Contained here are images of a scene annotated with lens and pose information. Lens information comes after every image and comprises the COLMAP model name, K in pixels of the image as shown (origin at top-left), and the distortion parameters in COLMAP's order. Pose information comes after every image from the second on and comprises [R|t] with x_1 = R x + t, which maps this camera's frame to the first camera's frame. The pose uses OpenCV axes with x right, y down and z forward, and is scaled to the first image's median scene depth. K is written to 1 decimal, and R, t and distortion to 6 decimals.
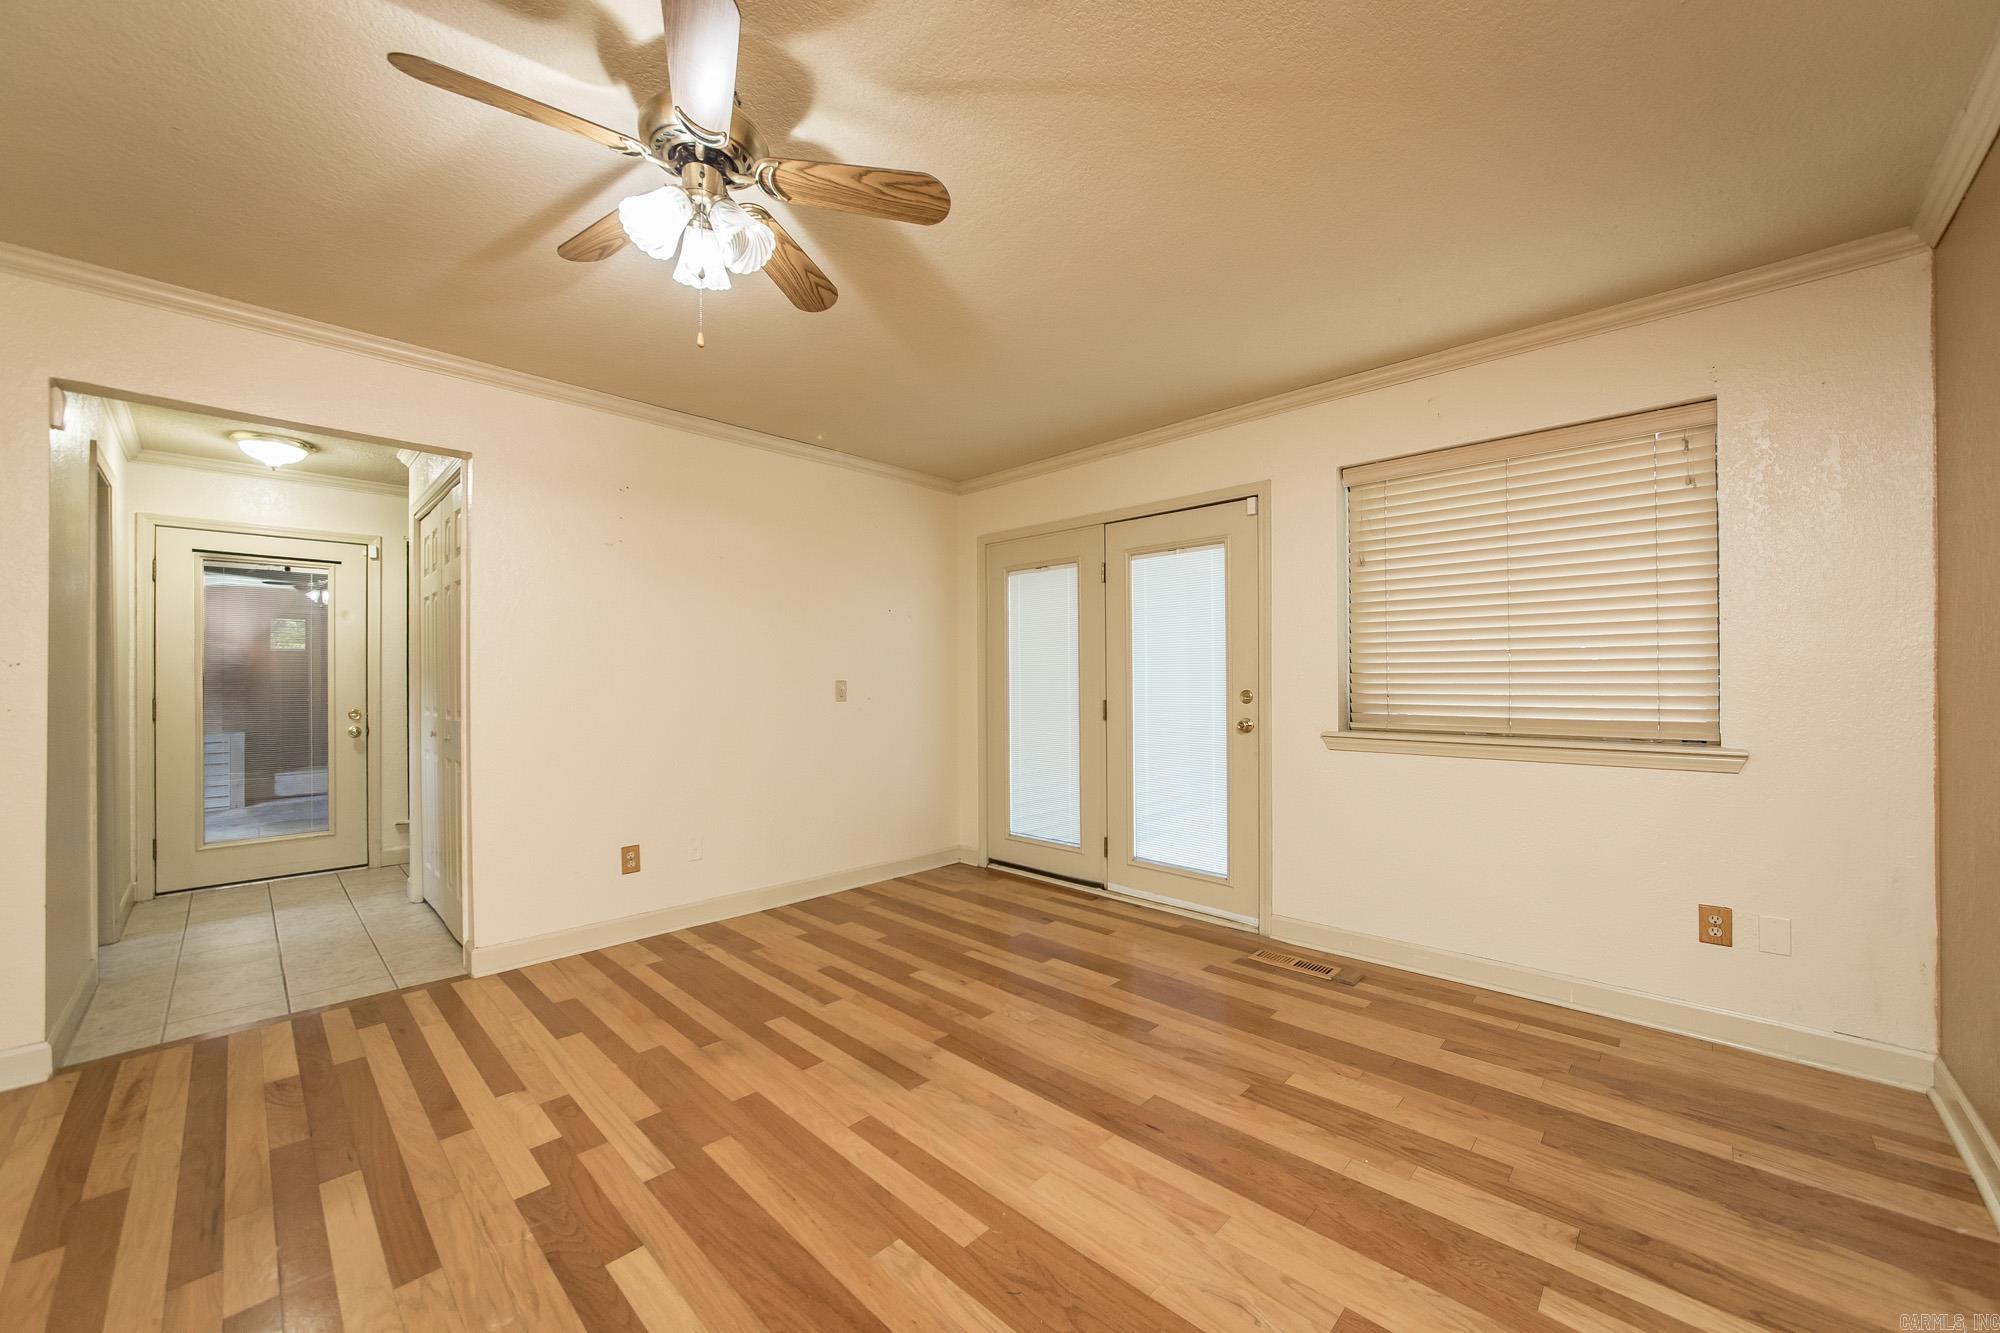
lens RADIAL K [[741.1, 0, 985.3], [0, 741.1, 671.4], [0, 0, 1]] dist [-0.001523, -0.000159]
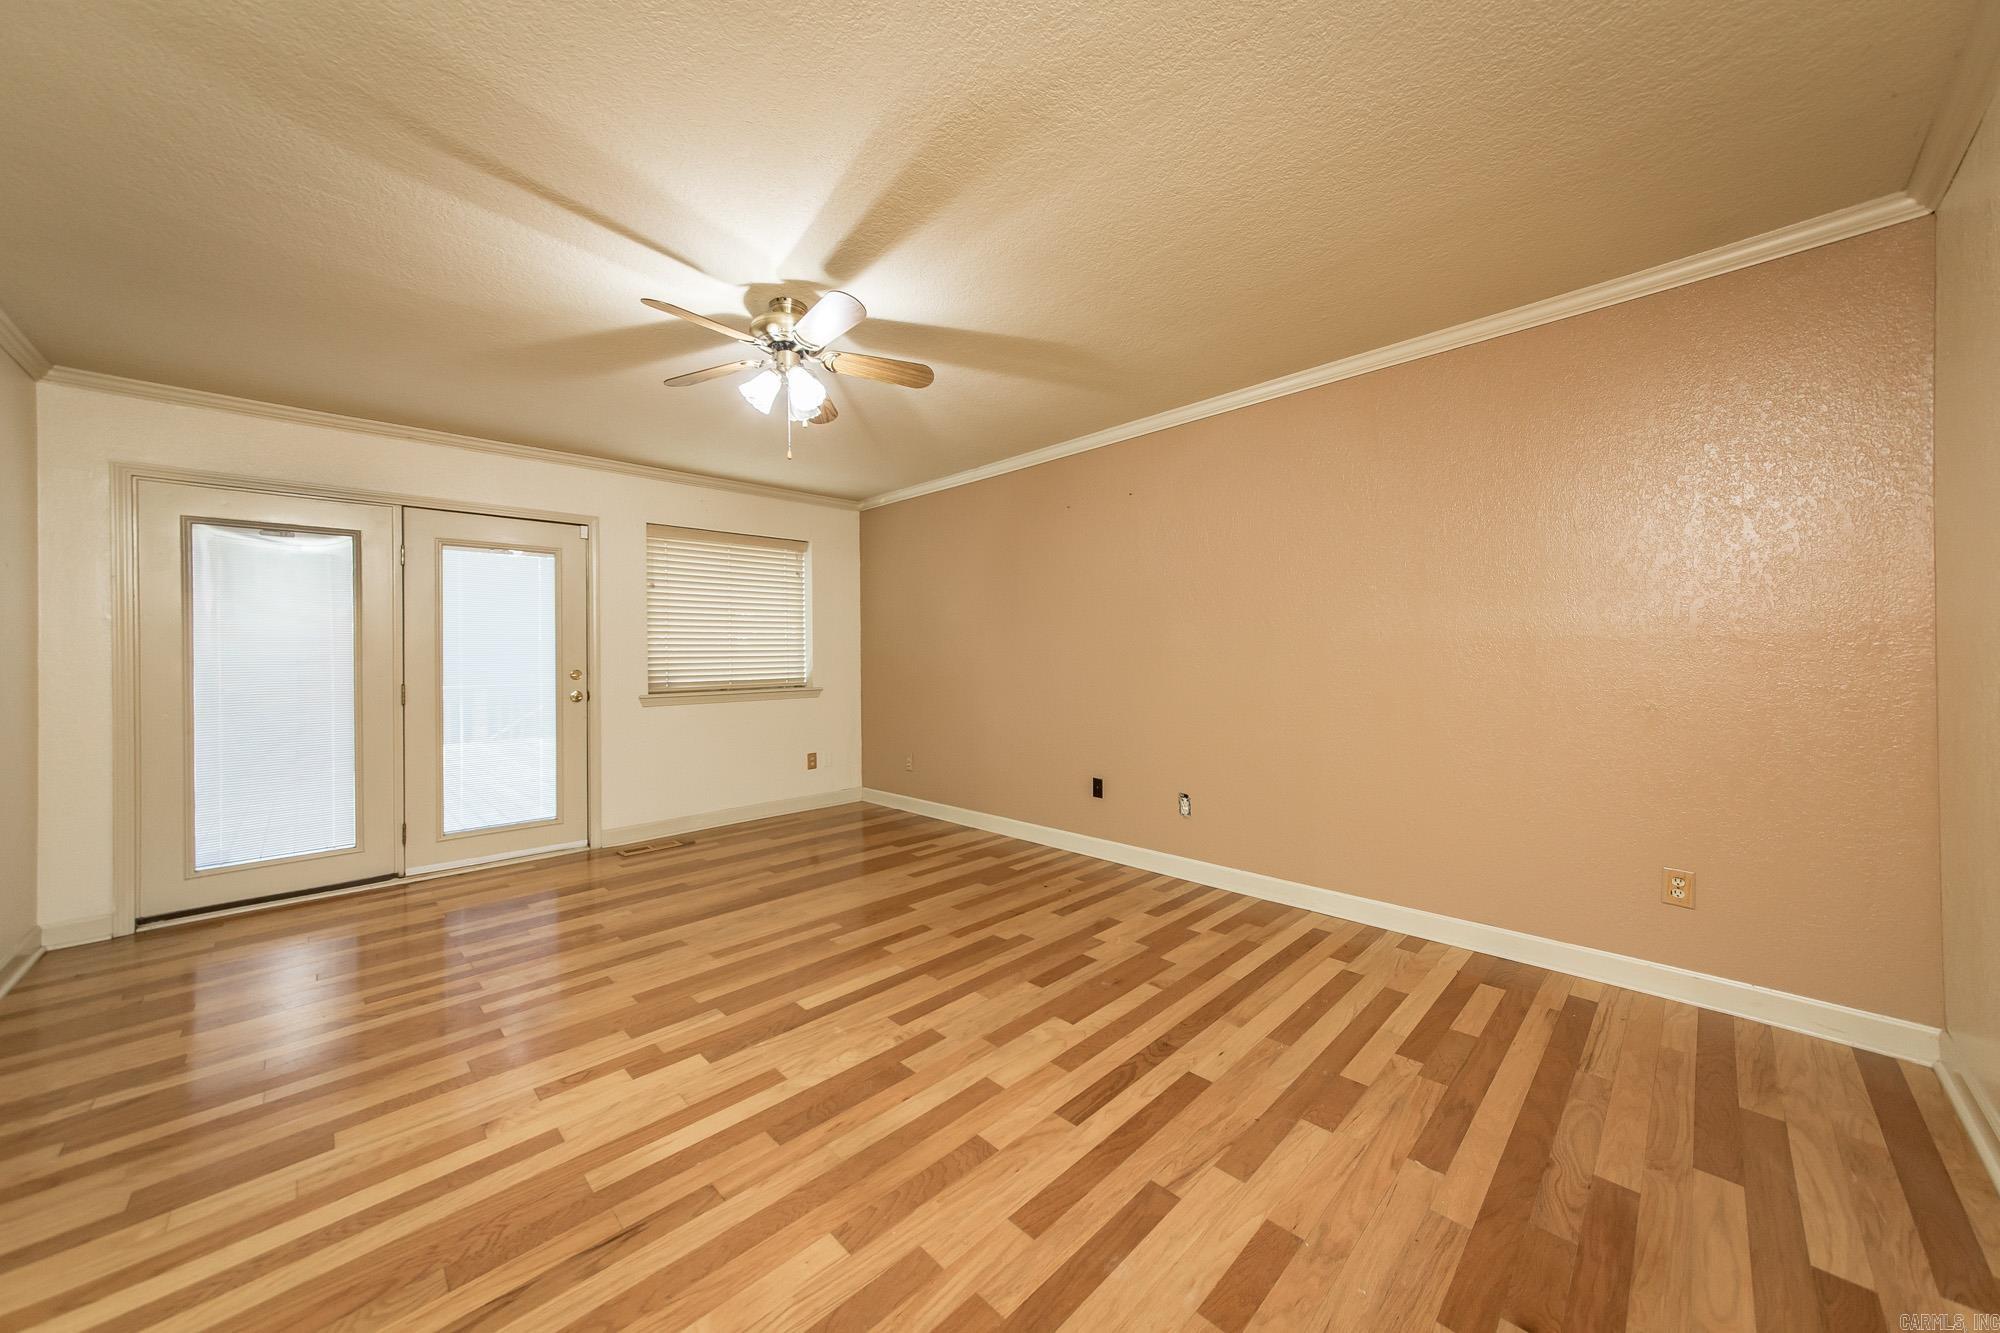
lens RADIAL K [[714.1, 0, 995.3], [0, 714.1, 659.5], [0, 0, 1]] dist [0.000617, 0.000119]
pose [[0.009421, 0.005478, 0.999941, -1.061940], [-0.000644, 0.999985, -0.005472, 0.016439], [-0.999955, -0.000592, 0.009424, 0.285478]]
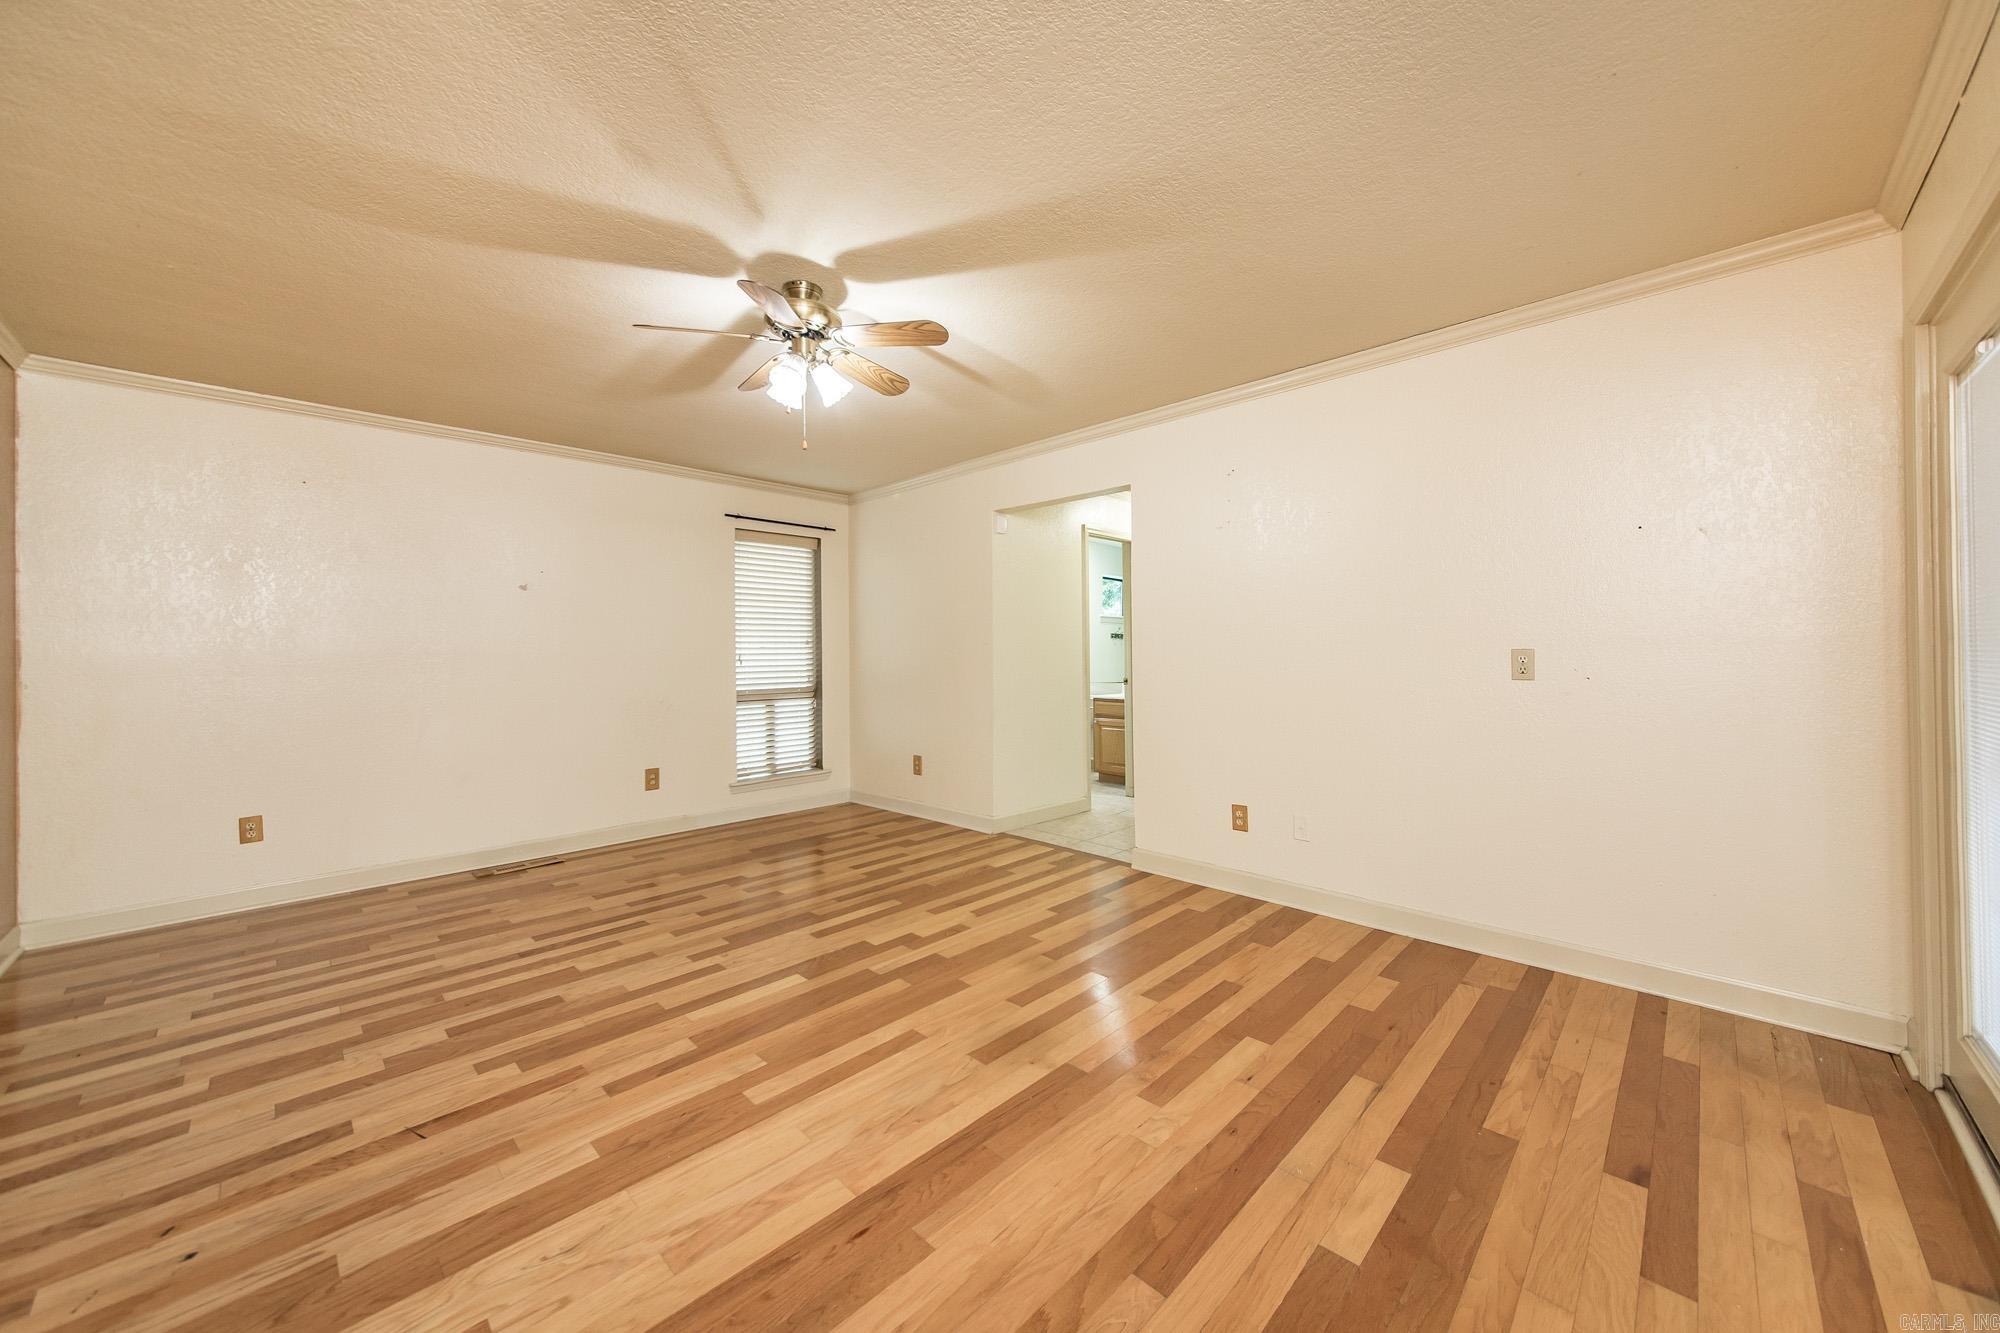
lens RADIAL K [[714.1, 0, 995.3], [0, 714.1, 659.5], [0, 0, 1]] dist [0.000617, 0.000119]
pose [[0.017078, 0.013000, -0.999770, 0.629330], [0.019111, 0.999729, 0.013326, 0.006741], [0.999671, -0.019334, 0.016825, 0.743226]]
